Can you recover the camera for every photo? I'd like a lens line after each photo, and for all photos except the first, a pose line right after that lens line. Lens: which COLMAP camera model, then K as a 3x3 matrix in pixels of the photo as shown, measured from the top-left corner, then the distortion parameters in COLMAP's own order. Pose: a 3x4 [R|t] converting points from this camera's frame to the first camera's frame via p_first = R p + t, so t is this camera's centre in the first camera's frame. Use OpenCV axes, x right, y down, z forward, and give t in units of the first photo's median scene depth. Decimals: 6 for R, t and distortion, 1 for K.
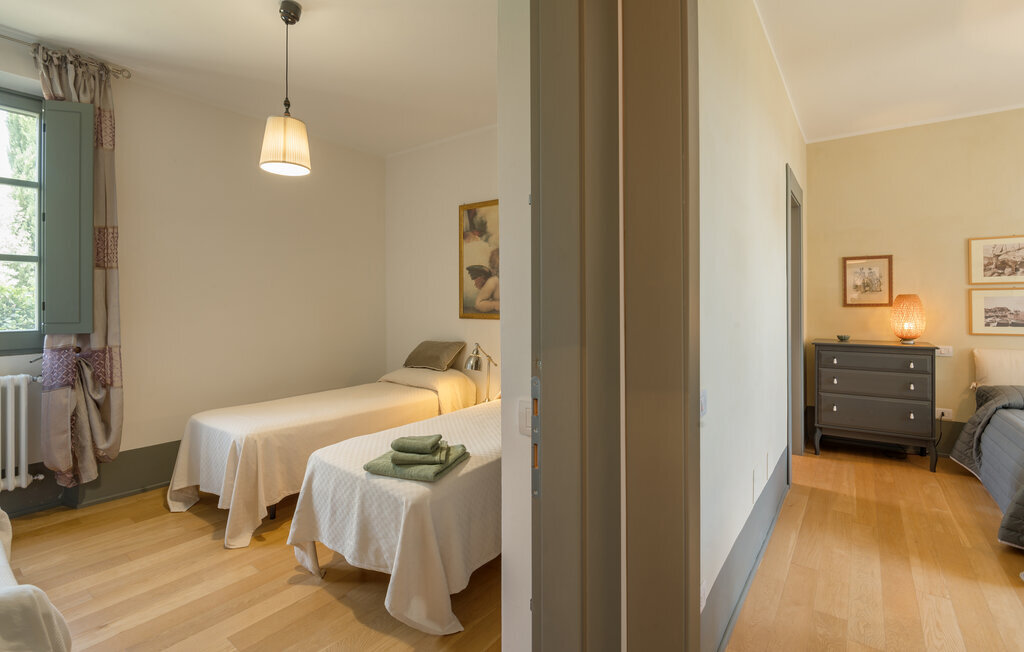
lens RADIAL K [[470.7, 0, 511.5], [0, 470.7, 303.0], [0, 0, 1]] dist [-0.003785, -0.007601]
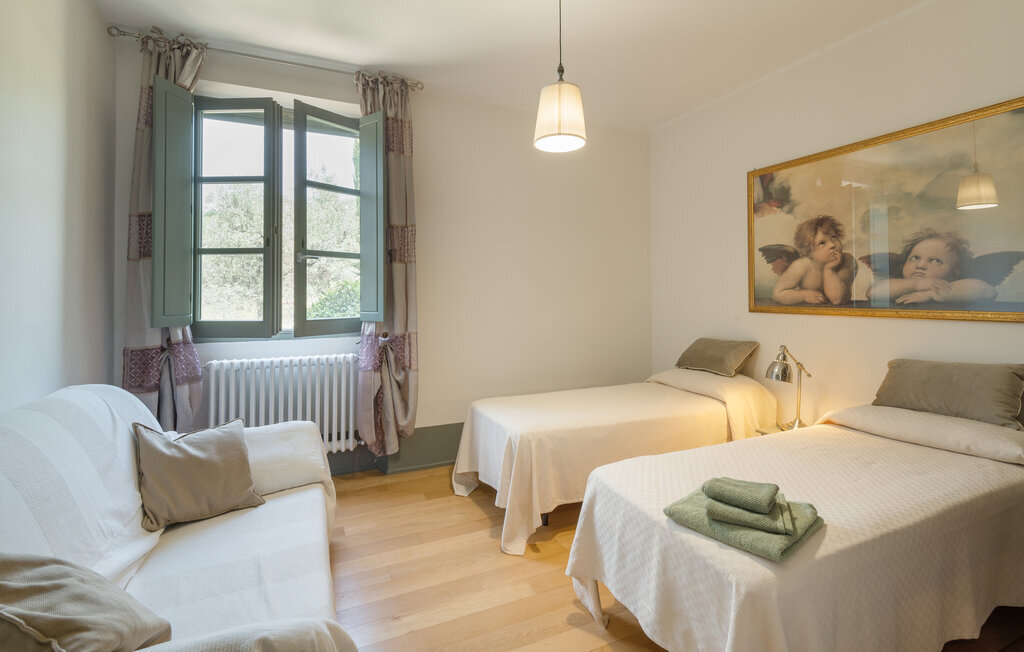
lens RADIAL K [[470.7, 0, 511.5], [0, 470.7, 303.0], [0, 0, 1]] dist [-0.003785, -0.007601]
pose [[0.872393, 0.009544, -0.488712, -0.118546], [0.000931, 0.999775, 0.021186, -0.000394], [0.488804, -0.018937, 0.872188, 0.166280]]
